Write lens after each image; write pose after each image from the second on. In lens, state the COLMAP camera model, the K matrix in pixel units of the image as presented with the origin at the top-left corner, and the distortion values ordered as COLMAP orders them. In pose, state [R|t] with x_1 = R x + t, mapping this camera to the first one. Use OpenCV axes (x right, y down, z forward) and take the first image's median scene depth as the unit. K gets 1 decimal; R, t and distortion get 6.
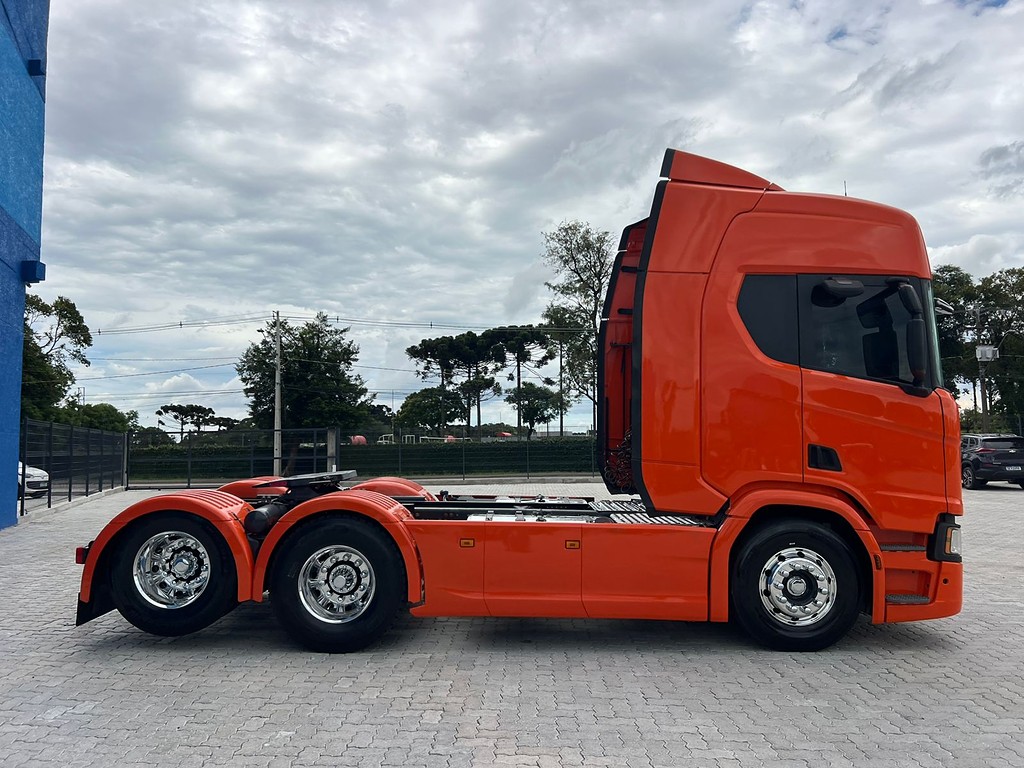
lens RADIAL K [[771.5, 0, 508.6], [0, 771.5, 385.7], [0, 0, 1]] dist [0.017074, -0.006508]
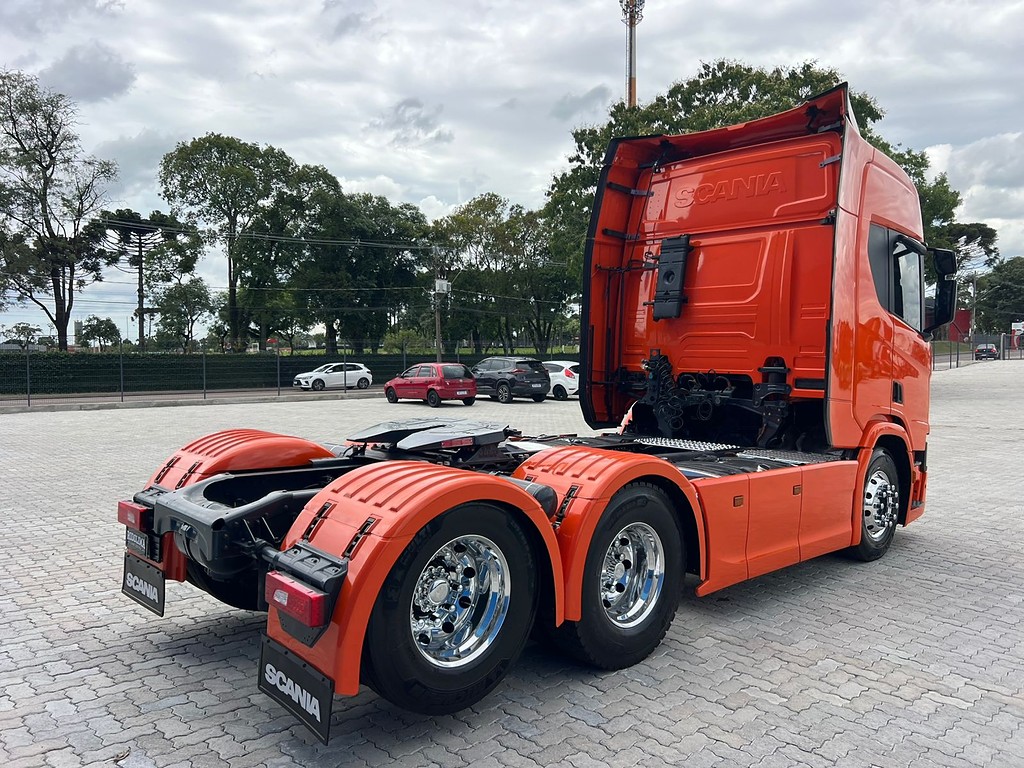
lens RADIAL K [[771.5, 0, 508.6], [0, 771.5, 385.7], [0, 0, 1]] dist [0.017074, -0.006508]
pose [[0.719219, -0.009833, 0.694714, -0.067604], [-0.066103, 0.994395, 0.082510, 0.002664], [-0.691632, -0.105266, 0.714538, 0.048563]]
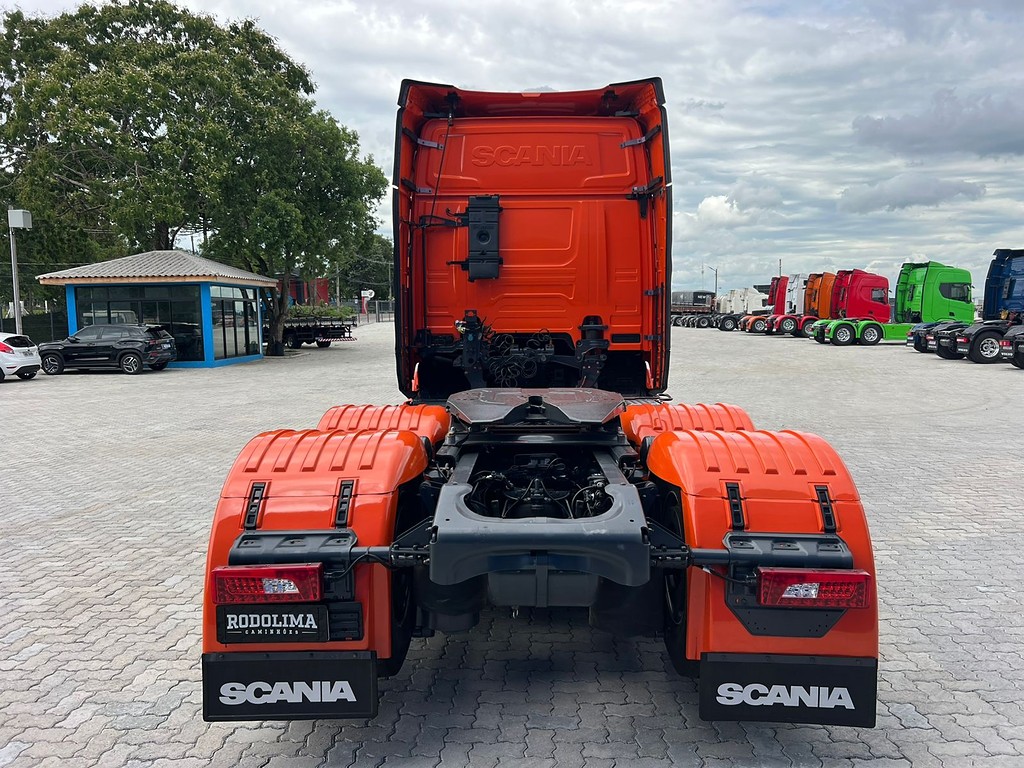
lens RADIAL K [[781.7, 0, 508.0], [0, 781.7, 387.6], [0, 0, 1]] dist [0.033930, -0.057789]
pose [[0.003407, -0.073538, 0.997287, -0.084319], [-0.060447, 0.995454, 0.073610, 0.007237], [-0.998166, -0.060534, -0.001054, 0.103128]]
